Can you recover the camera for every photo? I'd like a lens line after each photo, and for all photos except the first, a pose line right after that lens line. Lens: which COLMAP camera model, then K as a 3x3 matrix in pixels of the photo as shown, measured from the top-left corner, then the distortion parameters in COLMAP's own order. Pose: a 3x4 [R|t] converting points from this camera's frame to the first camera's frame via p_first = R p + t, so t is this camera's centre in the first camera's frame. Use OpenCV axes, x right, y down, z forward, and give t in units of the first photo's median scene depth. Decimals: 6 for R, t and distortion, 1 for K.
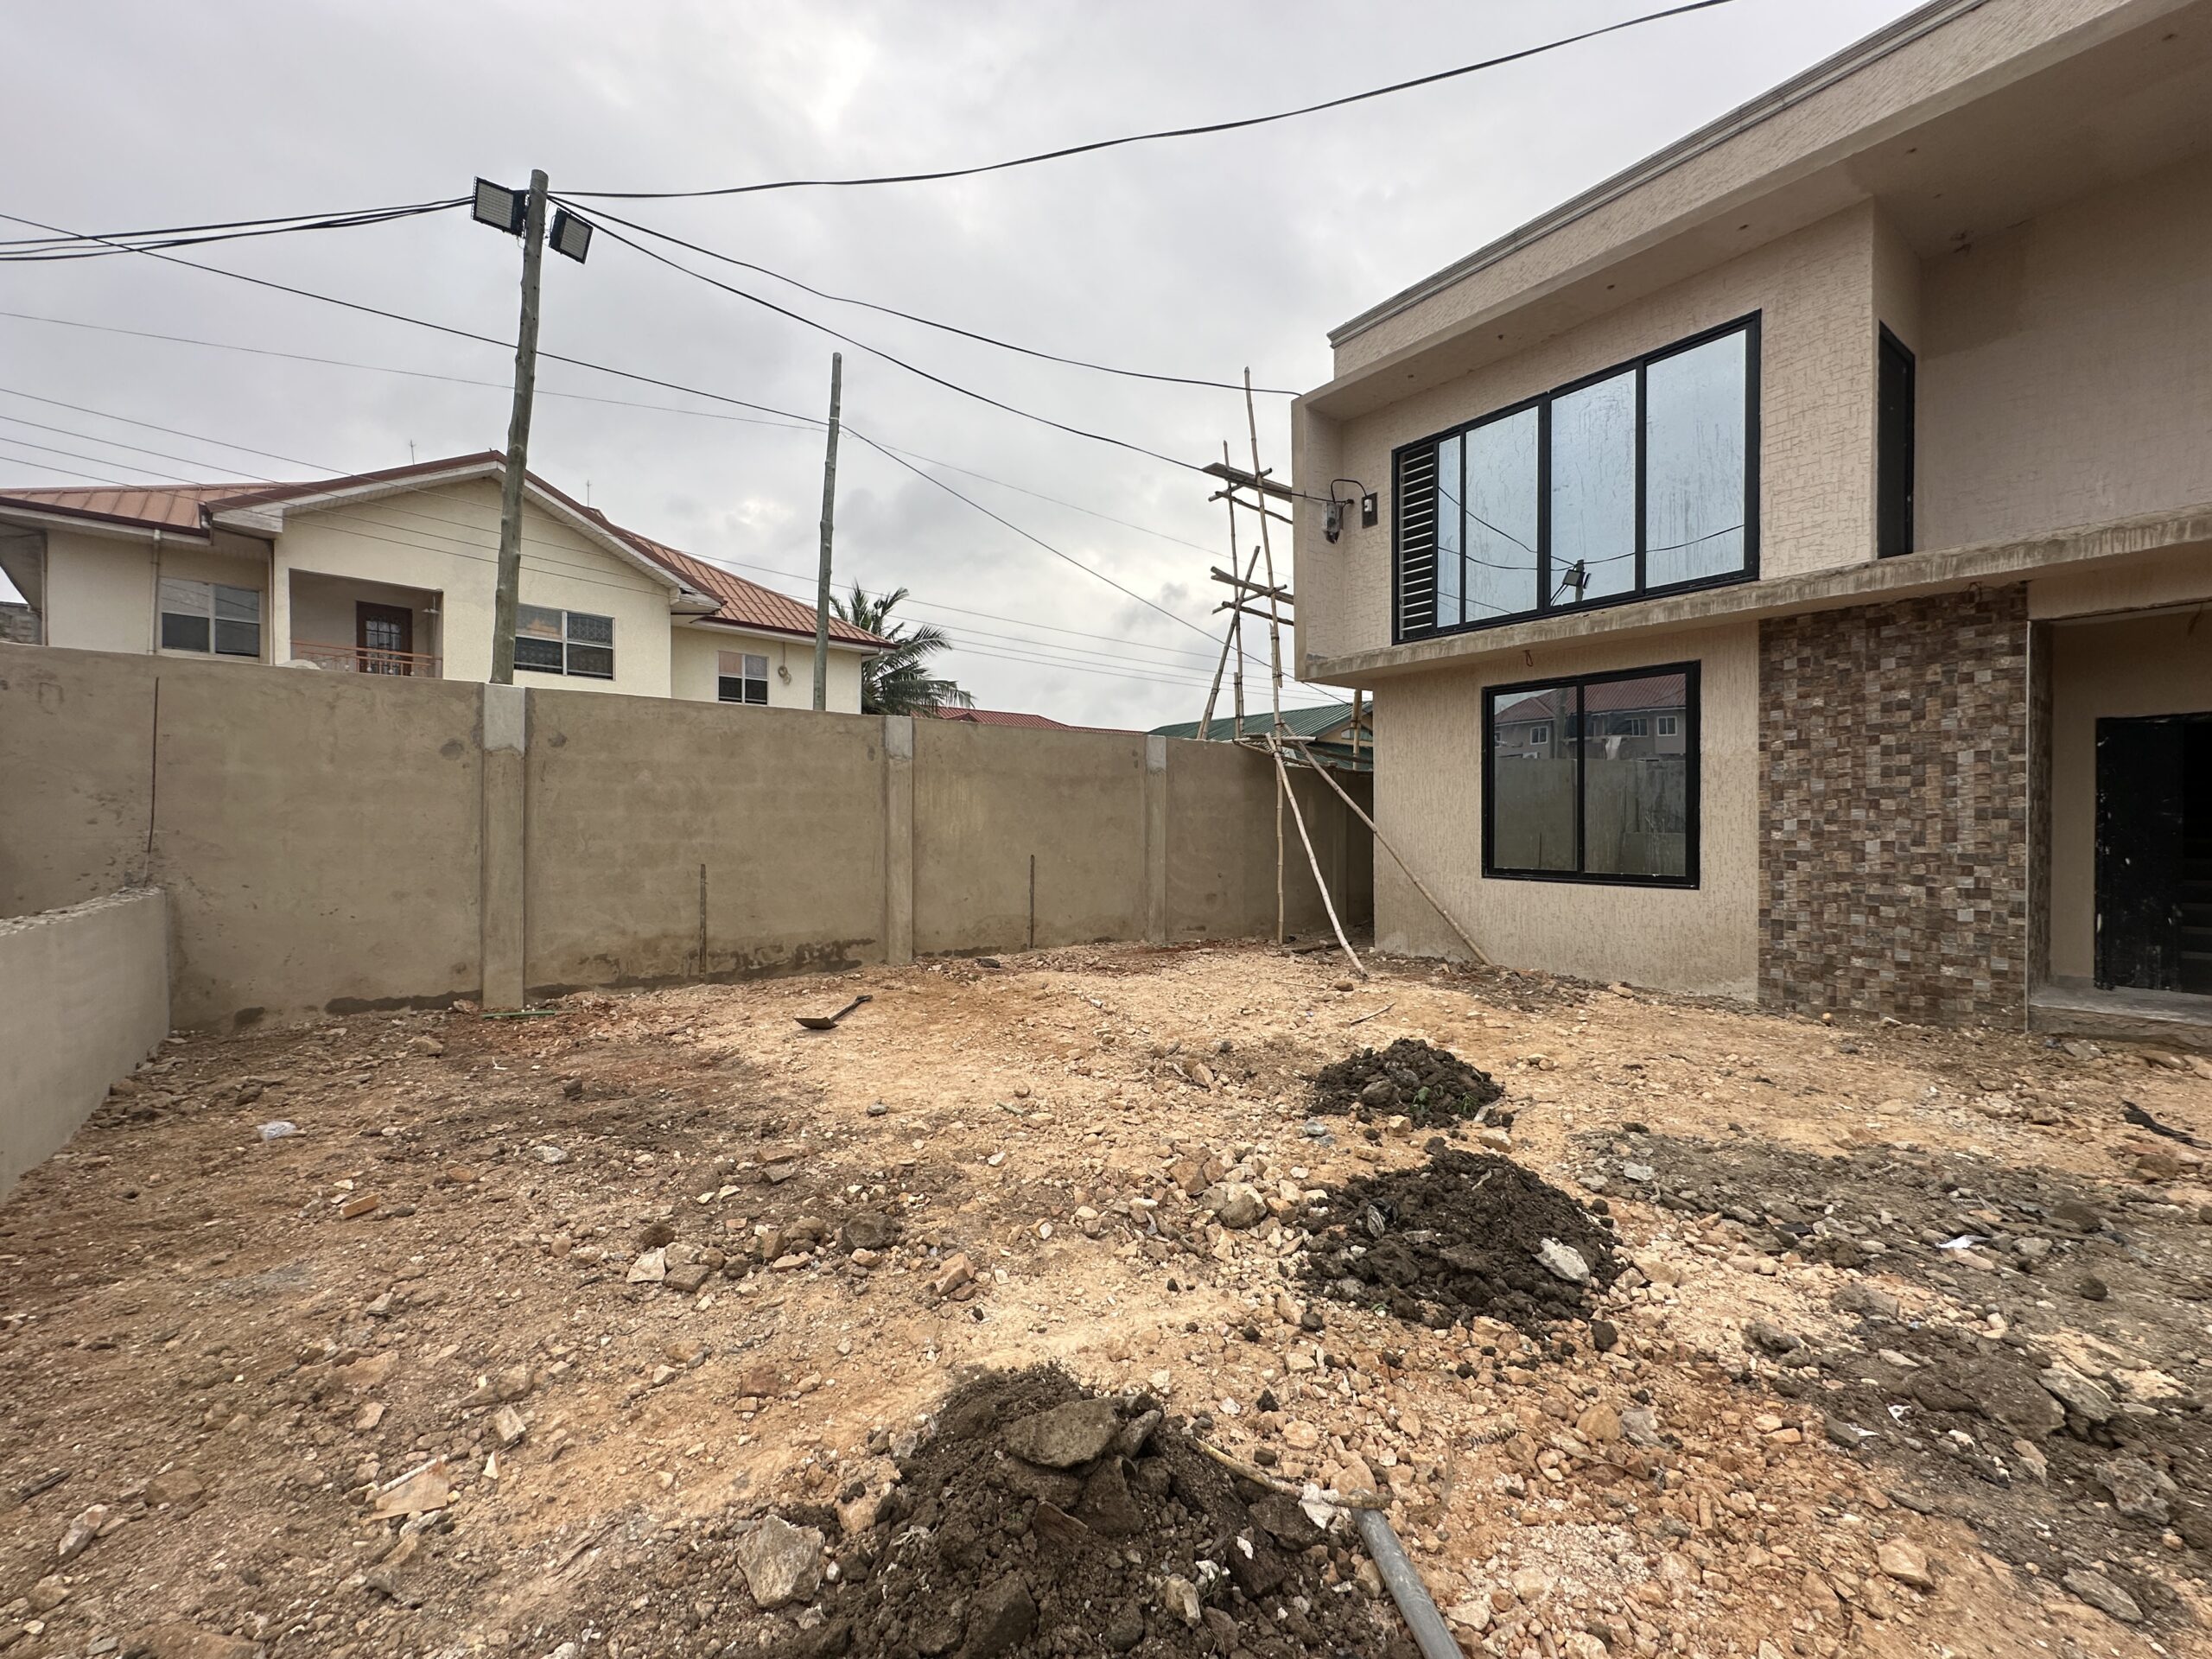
lens RADIAL K [[883.2, 0, 1105.5], [0, 883.2, 828.8], [0, 0, 1]] dist [-0.002318, 0.000605]
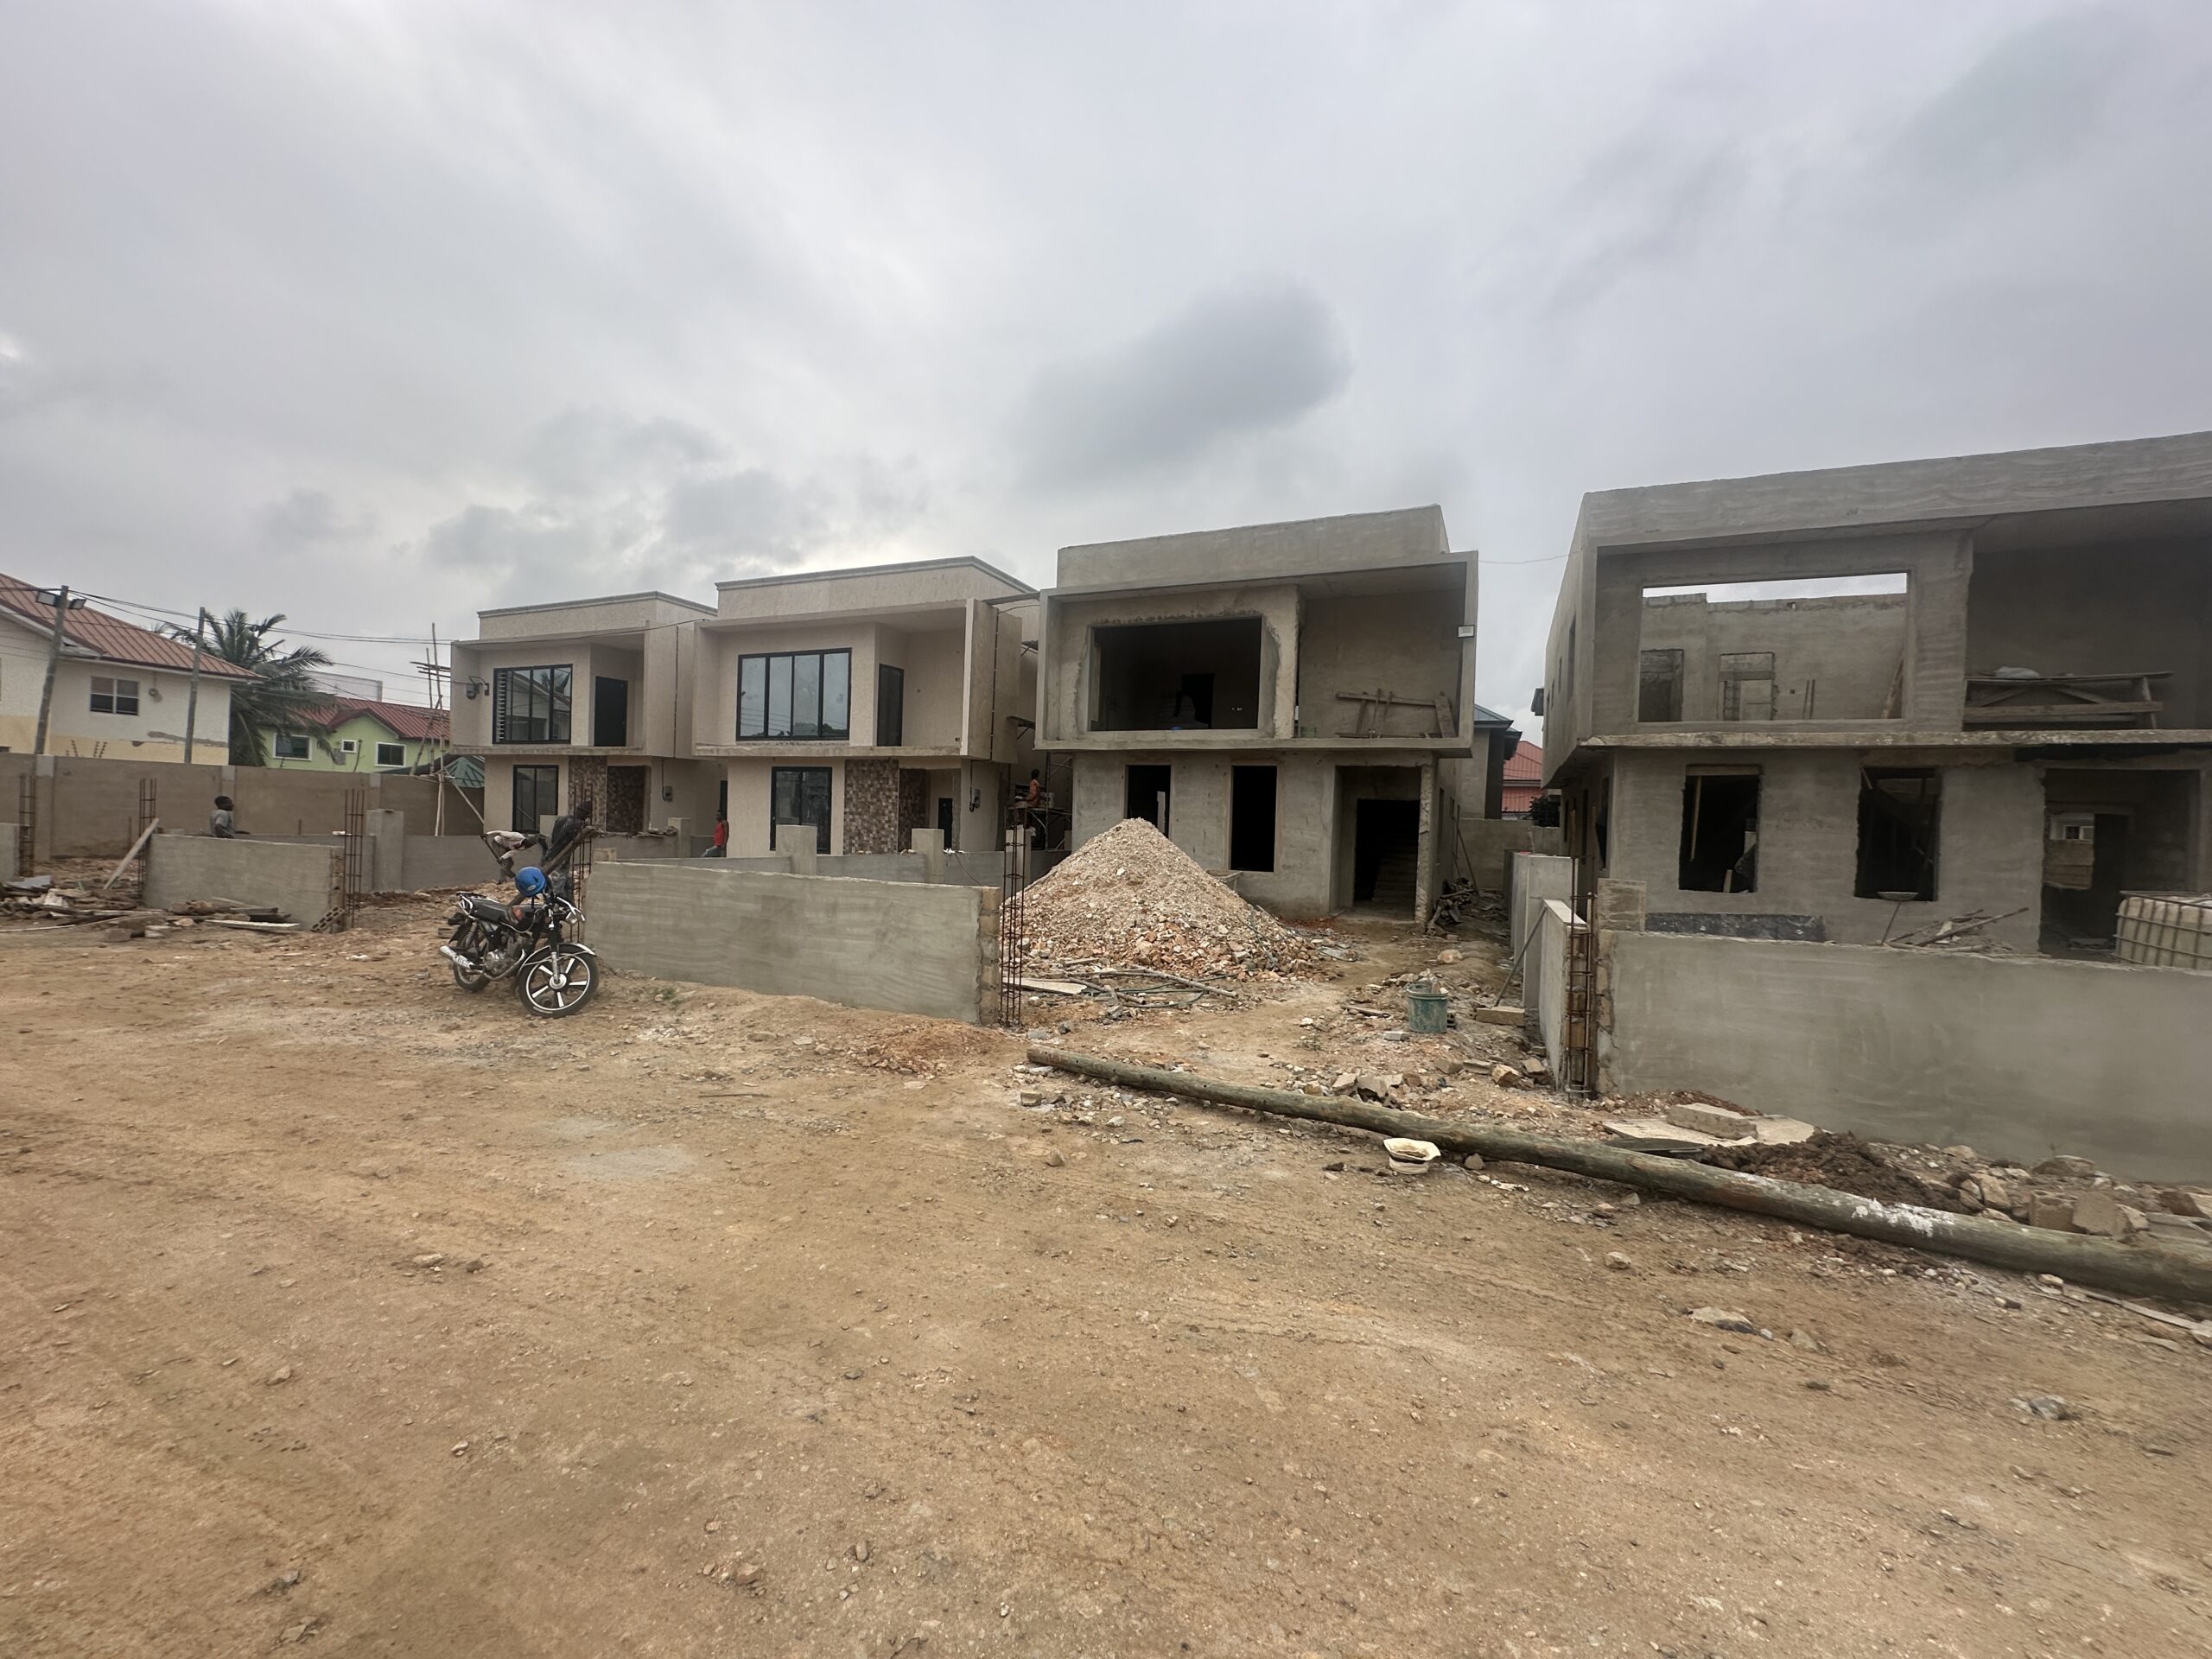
lens RADIAL K [[883.2, 0, 1120.4], [0, 883.2, 823.3], [0, 0, 1]] dist [-0.002318, 0.000605]
pose [[0.875889, 0.026846, 0.481765, 0.965361], [-0.028918, 0.999577, -0.003126, -0.023836], [-0.481646, -0.011193, 0.876295, -3.001917]]
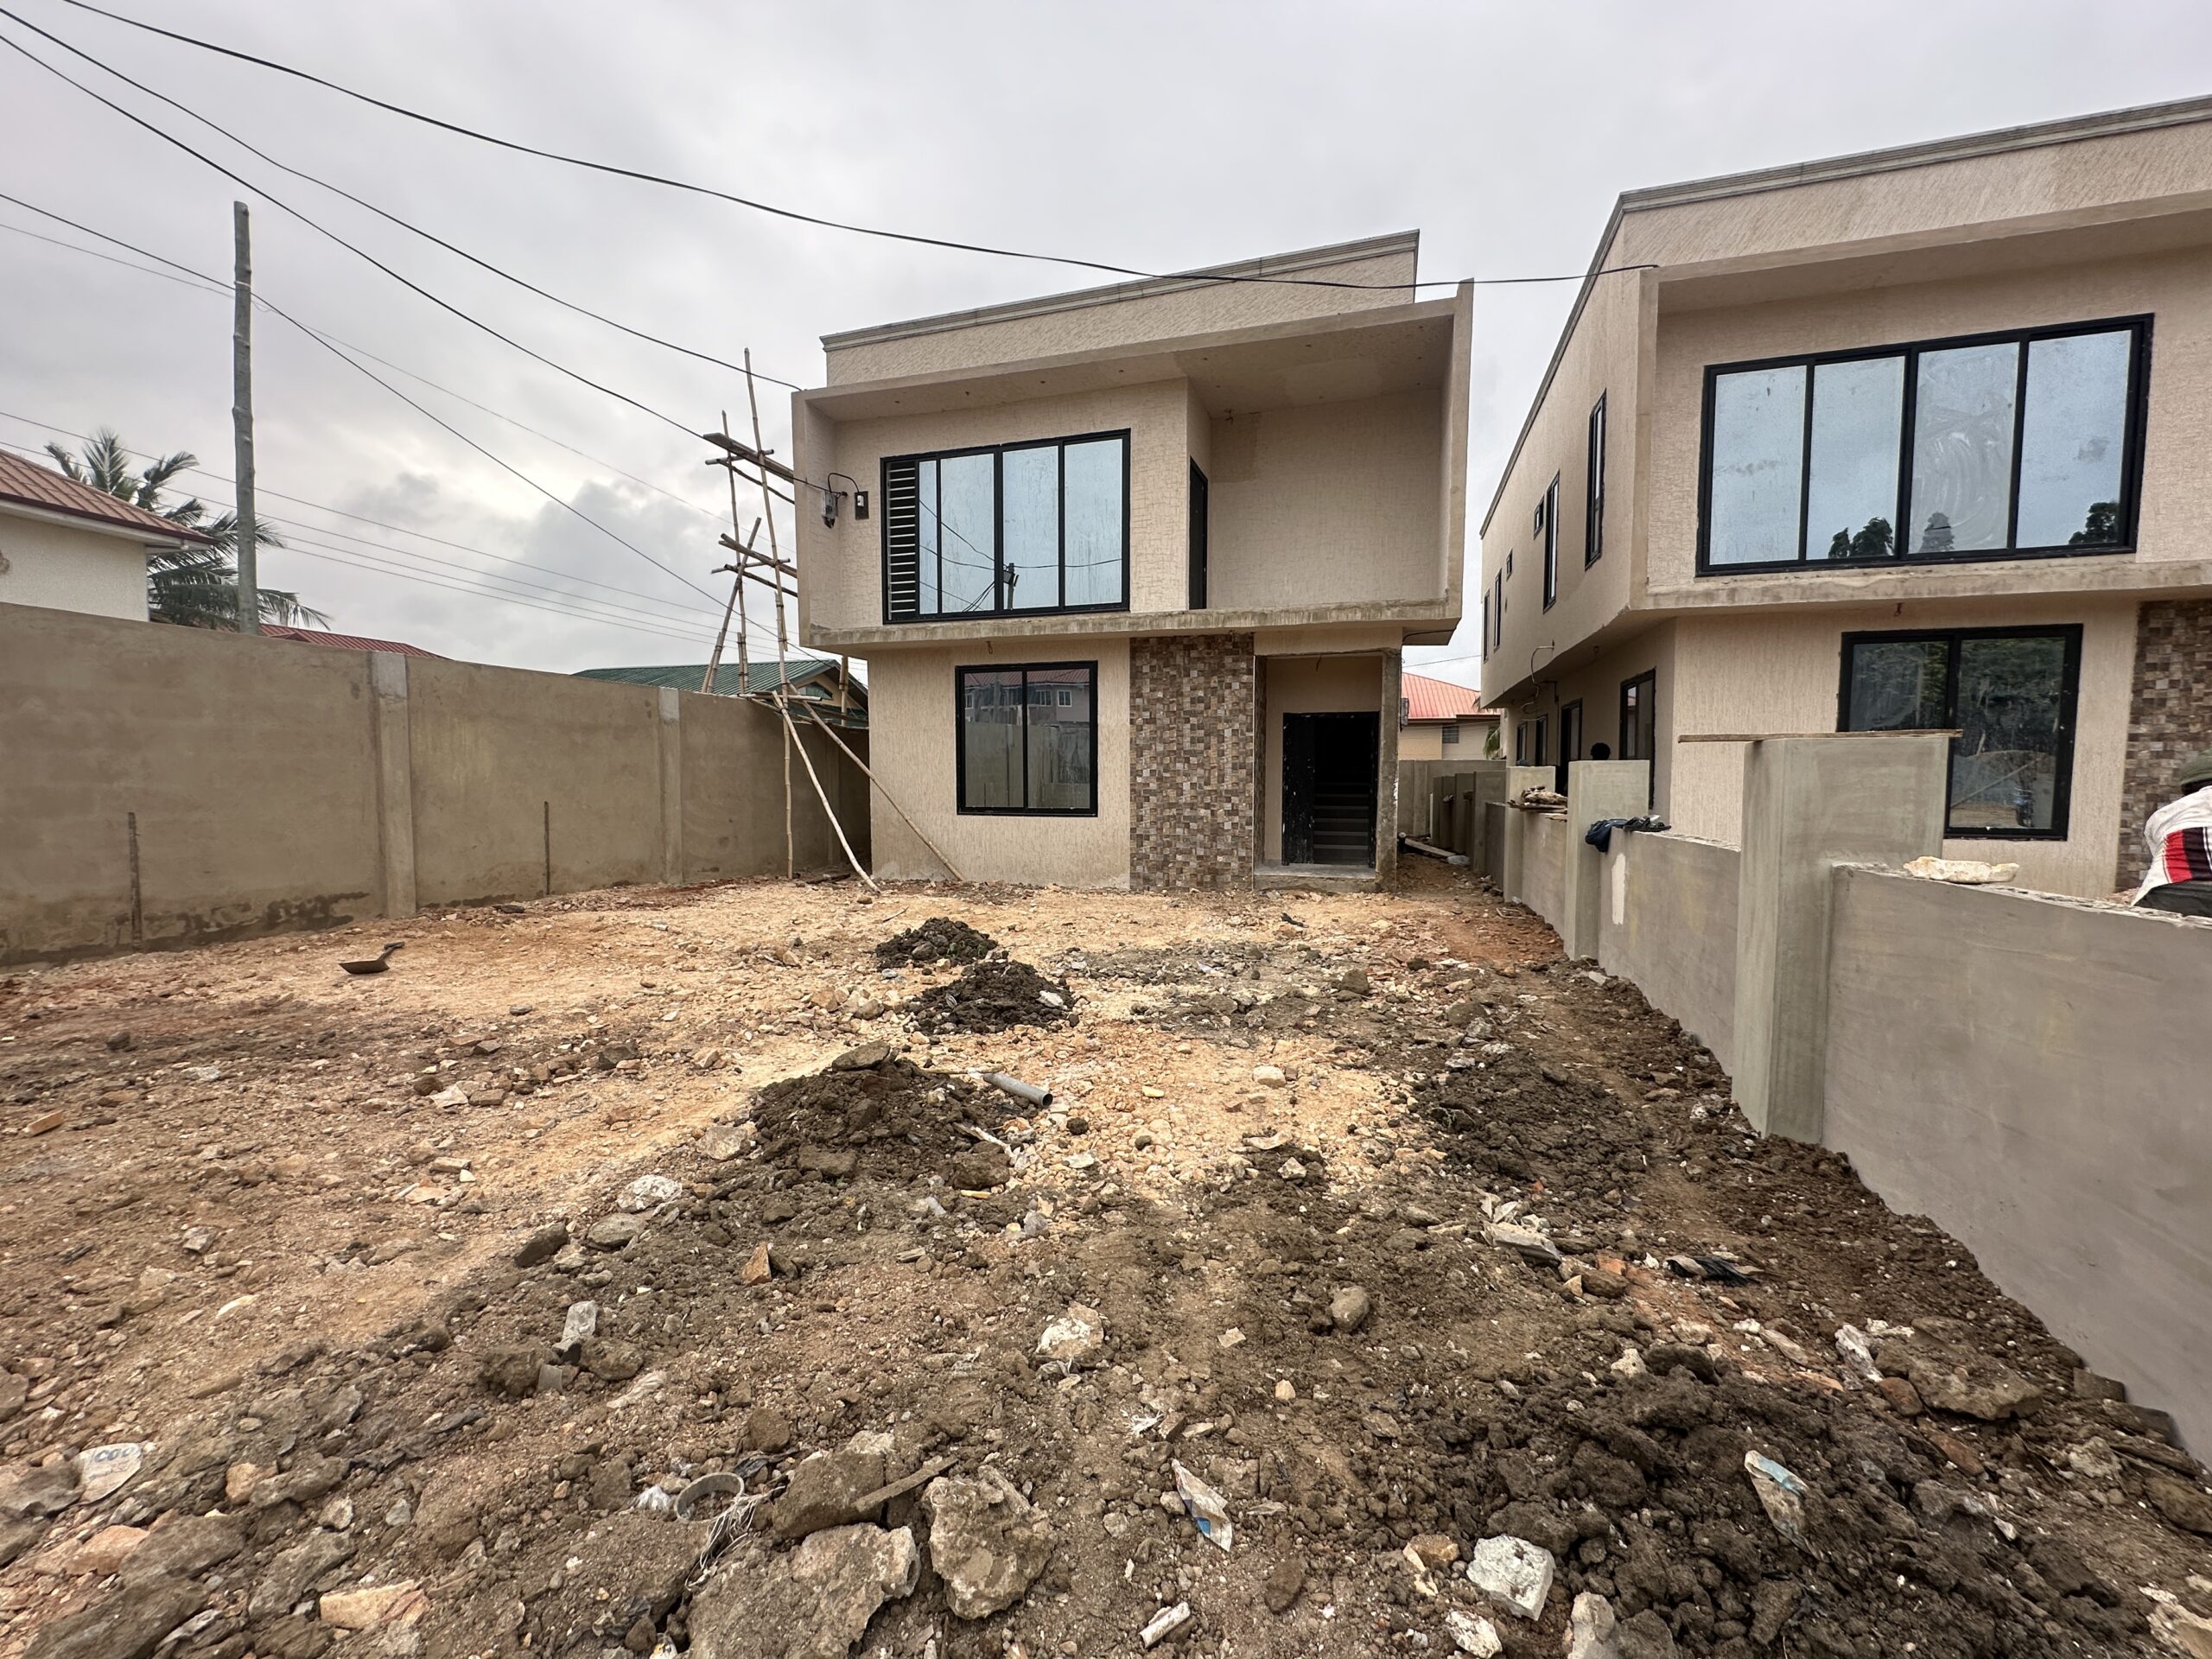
lens RADIAL K [[883.2, 0, 1114.5], [0, 883.2, 830.6], [0, 0, 1]] dist [-0.002318, 0.000605]
pose [[0.811114, -0.032978, 0.583958, -0.179338], [0.004052, 0.998702, 0.050771, 0.017470], [-0.584874, -0.038815, 0.810195, -0.228846]]
